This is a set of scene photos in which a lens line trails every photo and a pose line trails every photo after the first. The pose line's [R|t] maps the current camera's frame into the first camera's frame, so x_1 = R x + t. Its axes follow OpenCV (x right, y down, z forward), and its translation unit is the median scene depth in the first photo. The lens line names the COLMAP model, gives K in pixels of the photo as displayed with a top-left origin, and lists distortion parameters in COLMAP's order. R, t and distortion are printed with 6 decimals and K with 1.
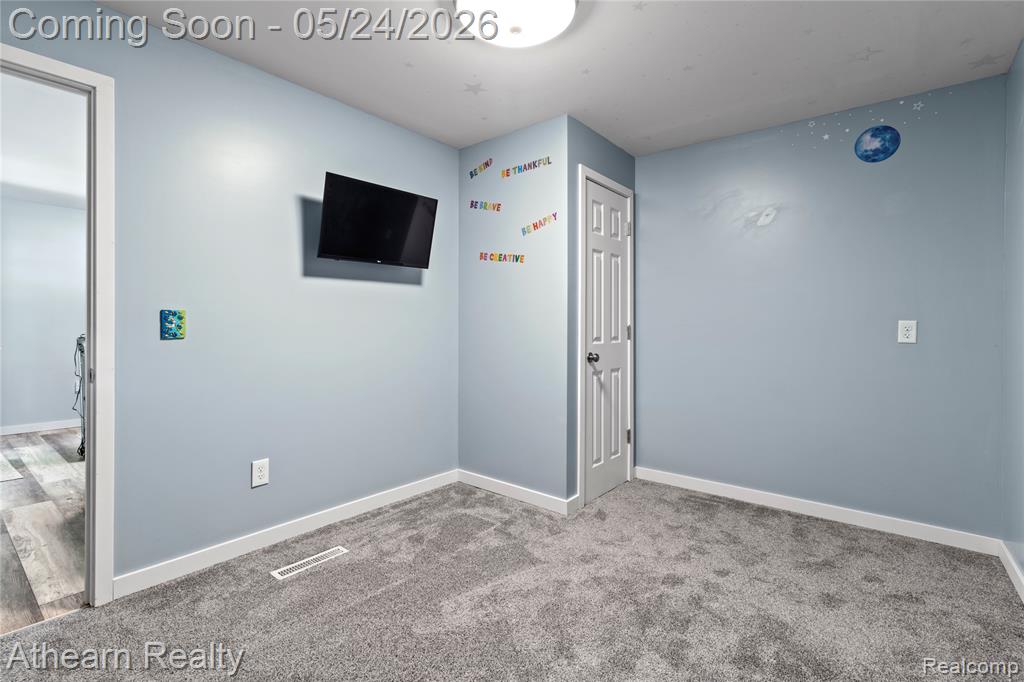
lens RADIAL K [[475.1, 0, 509.5], [0, 475.1, 332.8], [0, 0, 1]] dist [0.002352, 0.000309]
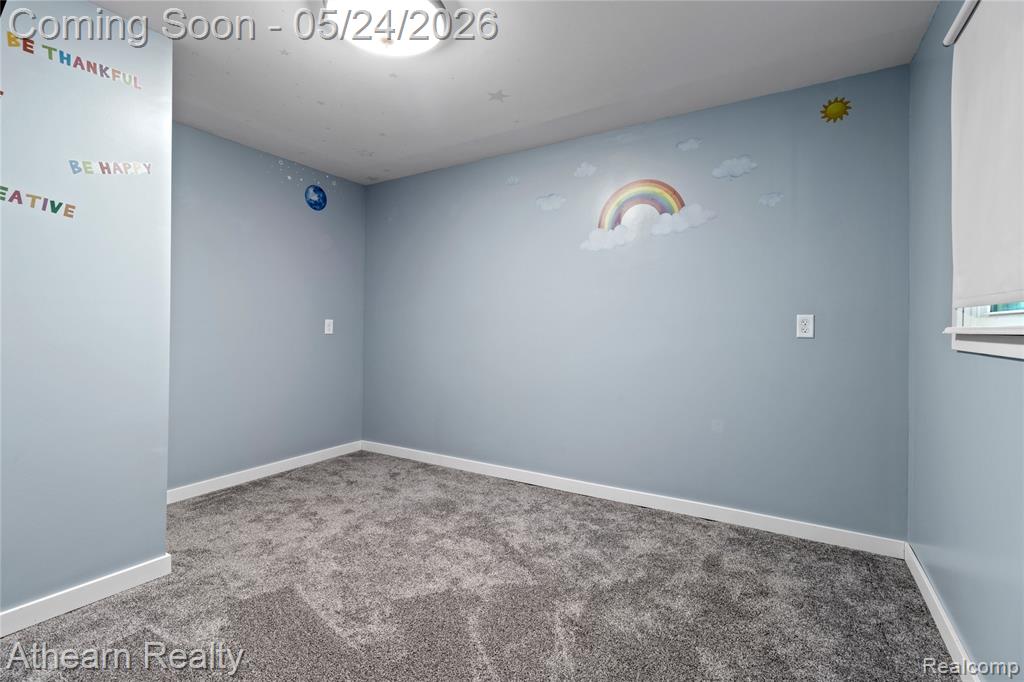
lens RADIAL K [[475.1, 0, 509.5], [0, 475.1, 336.8], [0, 0, 1]] dist [0.002352, 0.000309]
pose [[-0.138179, -0.029539, 0.989967, -0.774133], [0.005959, 0.999512, 0.030656, -0.013629], [-0.990389, 0.010136, -0.137935, 0.631398]]
